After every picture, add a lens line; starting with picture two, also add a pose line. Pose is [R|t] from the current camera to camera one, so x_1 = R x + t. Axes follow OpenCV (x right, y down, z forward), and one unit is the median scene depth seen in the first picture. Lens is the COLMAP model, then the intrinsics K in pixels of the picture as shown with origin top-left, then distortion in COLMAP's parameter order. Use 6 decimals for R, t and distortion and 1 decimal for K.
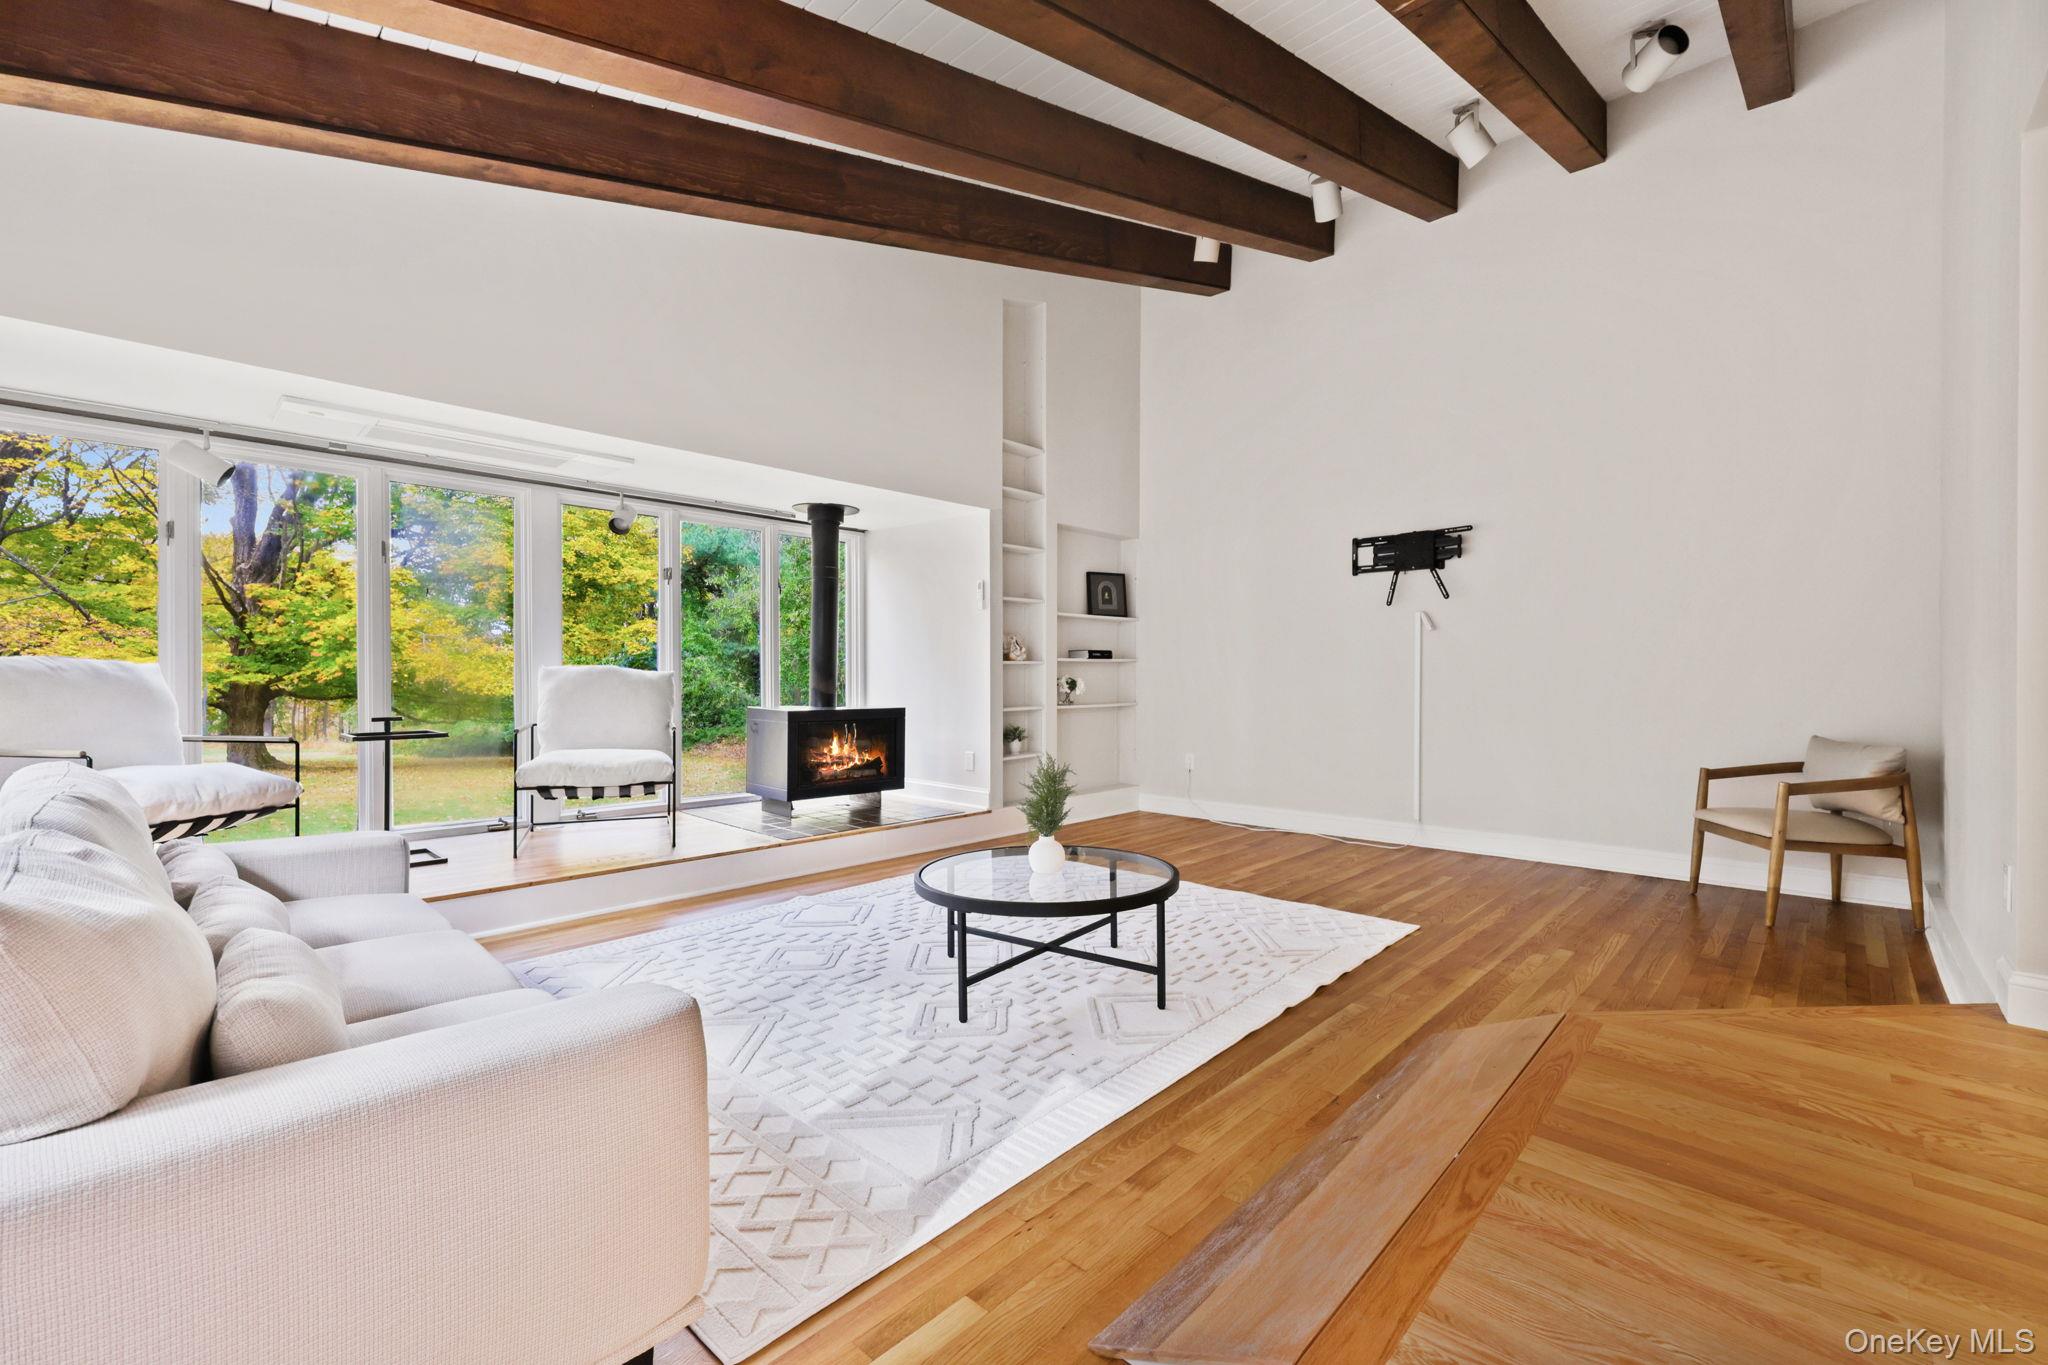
lens RADIAL K [[862.0, 0, 1035.0], [0, 862.0, 682.3], [0, 0, 1]] dist [0.000207, 0.000209]
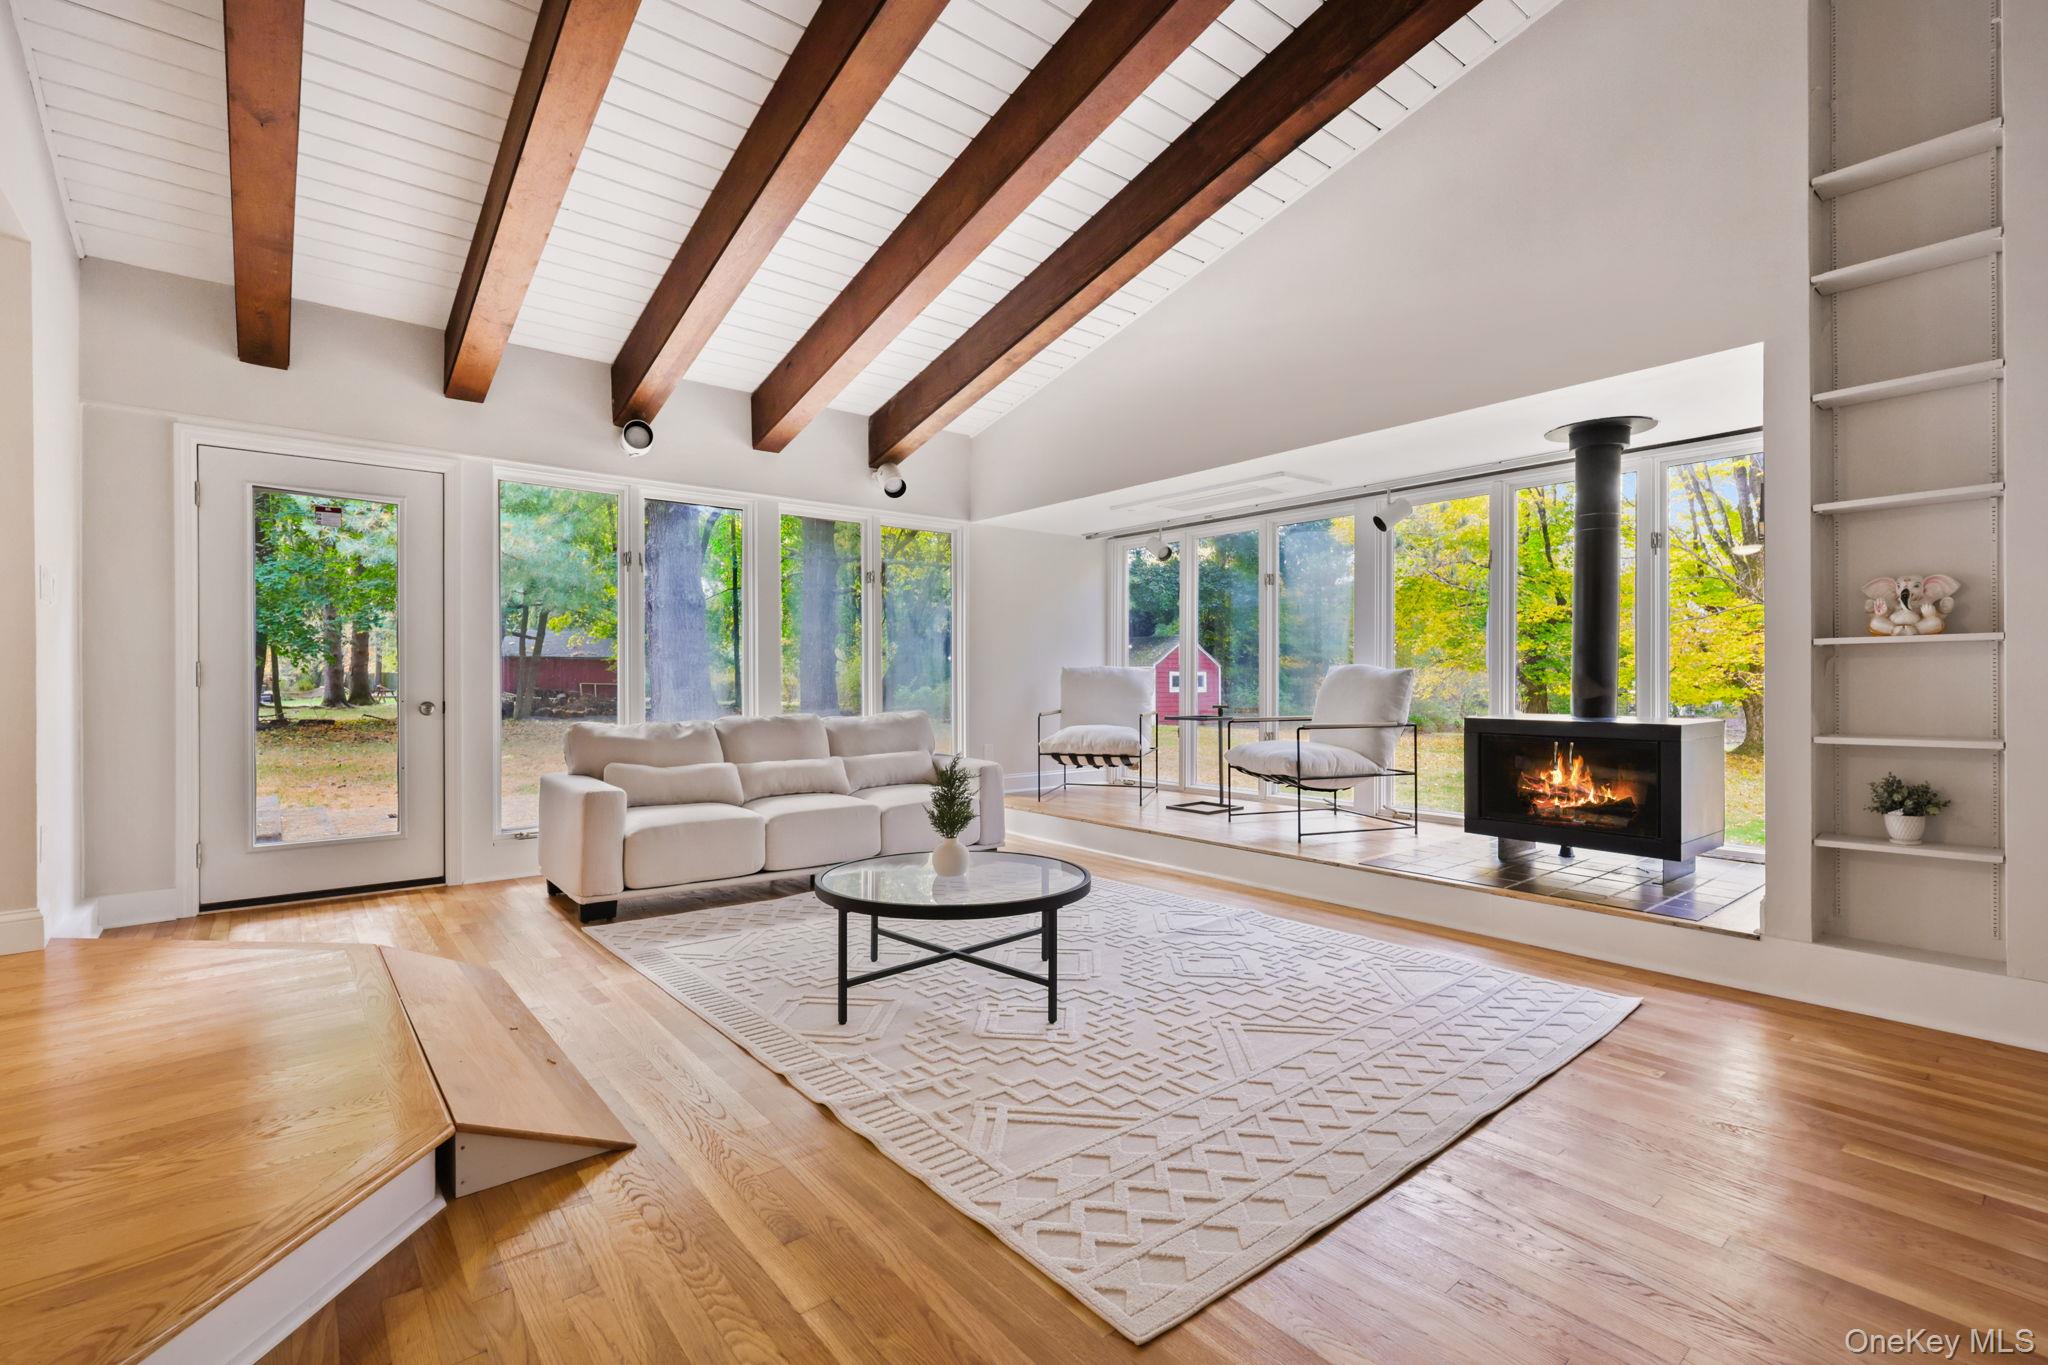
lens RADIAL K [[920.1, 0, 1035.7], [0, 920.1, 677.0], [0, 0, 1]] dist [0.001025, 0.000066]
pose [[-0.124233, -0.002396, -0.992250, 0.551995], [-0.003442, 0.999992, -0.001984, -0.000508], [0.992247, 0.003168, -0.124241, 0.656455]]
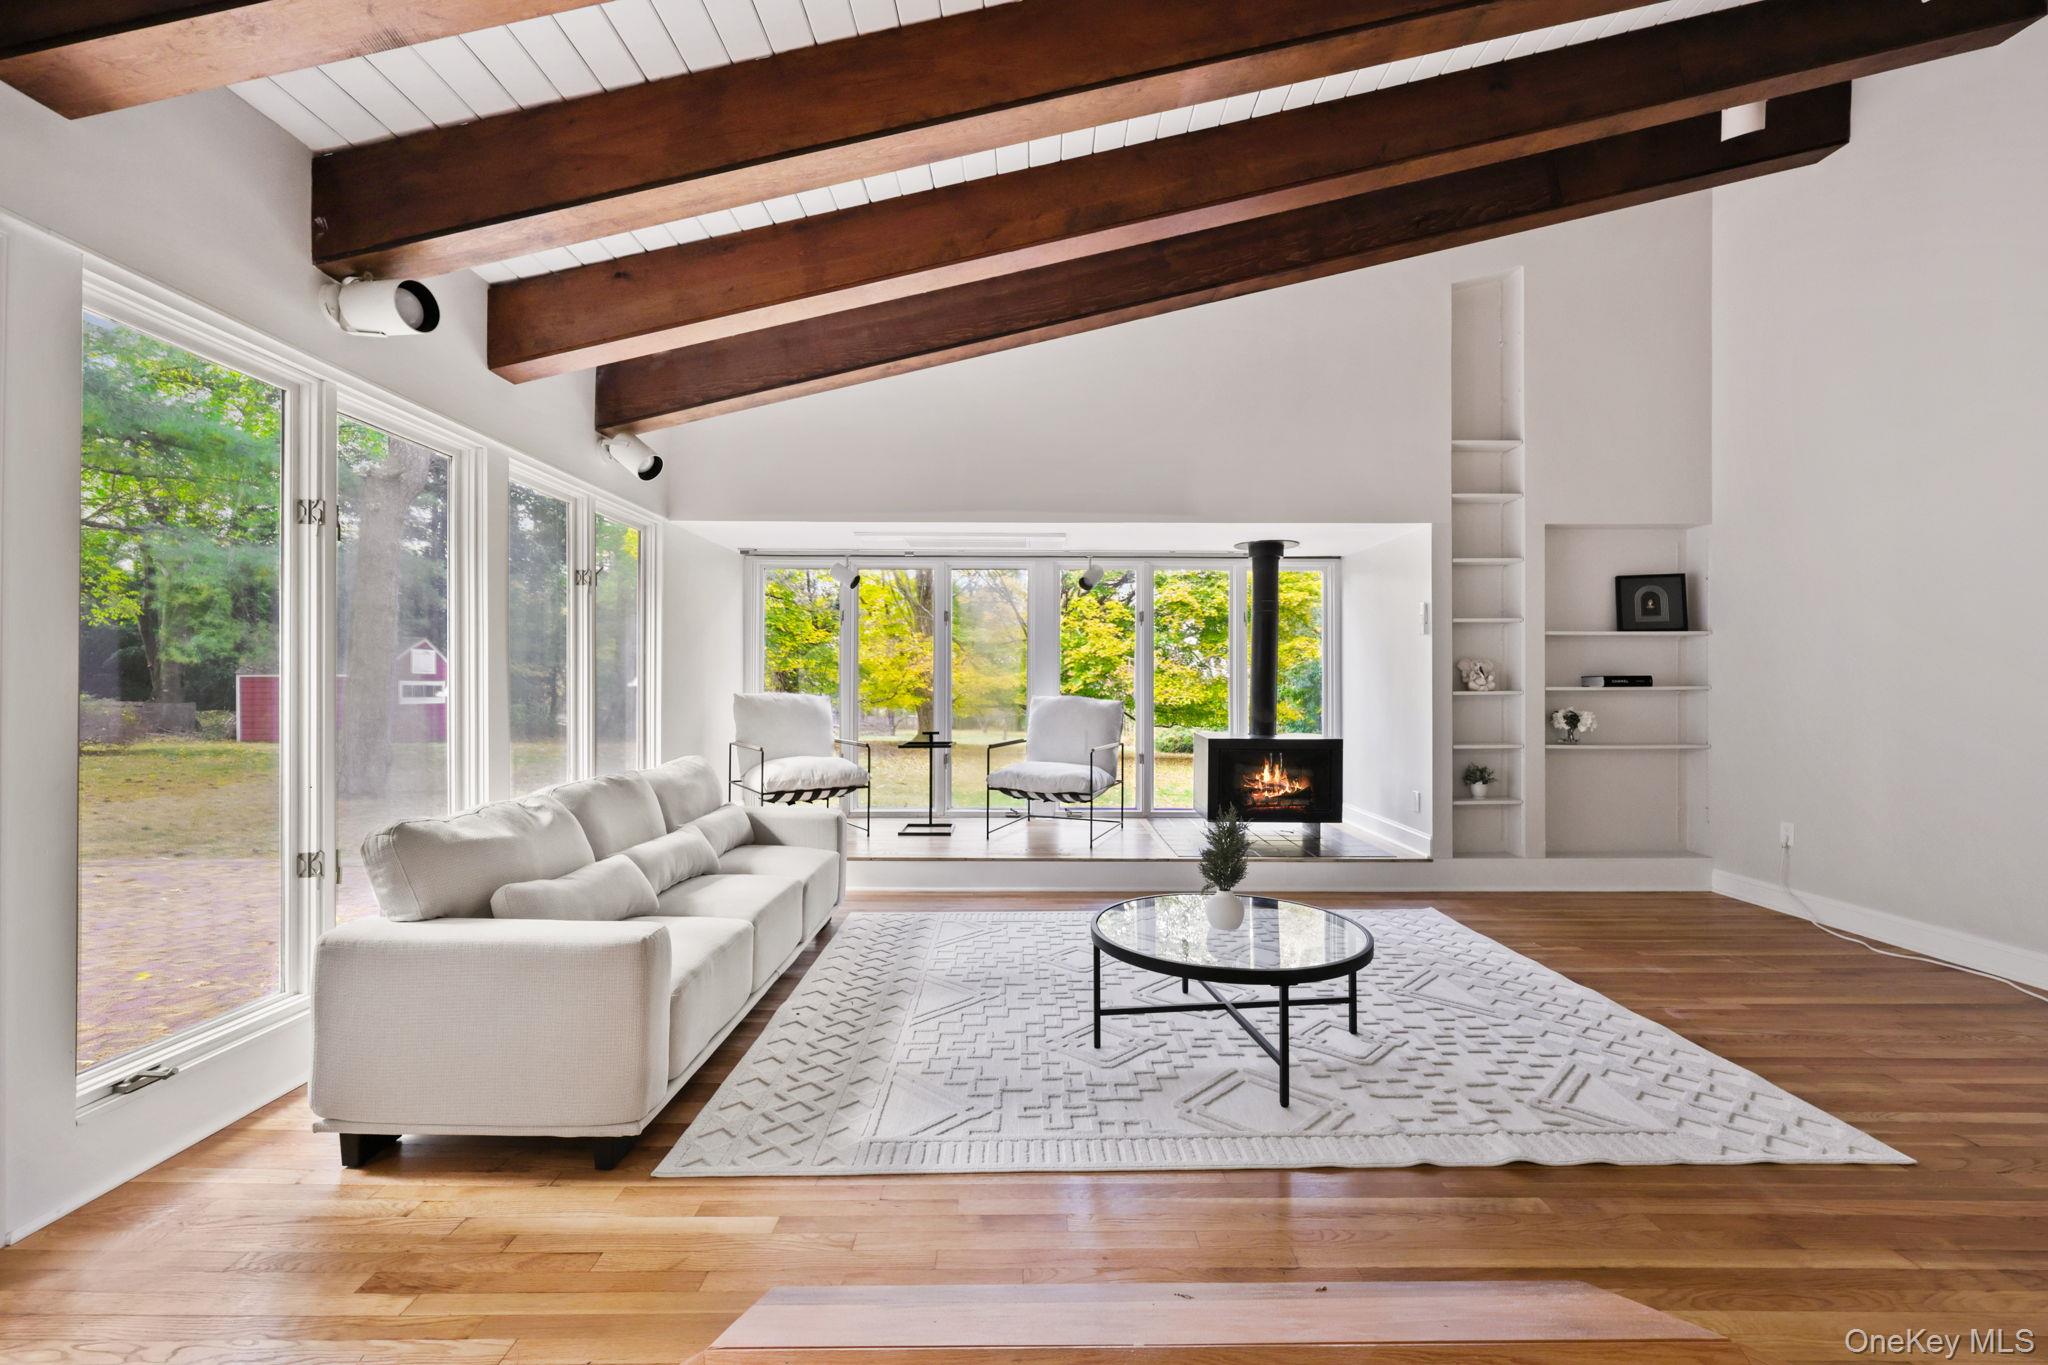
lens RADIAL K [[826.3, 0, 1024.0], [0, 826.3, 682.5], [0, 0, 1]] dist [-0.001414, 0.000034]
pose [[0.687747, -0.001063, -0.725950, 0.286134], [-0.007121, 0.999941, -0.008210, -0.024941], [0.725916, 0.010816, 0.687698, 0.104084]]
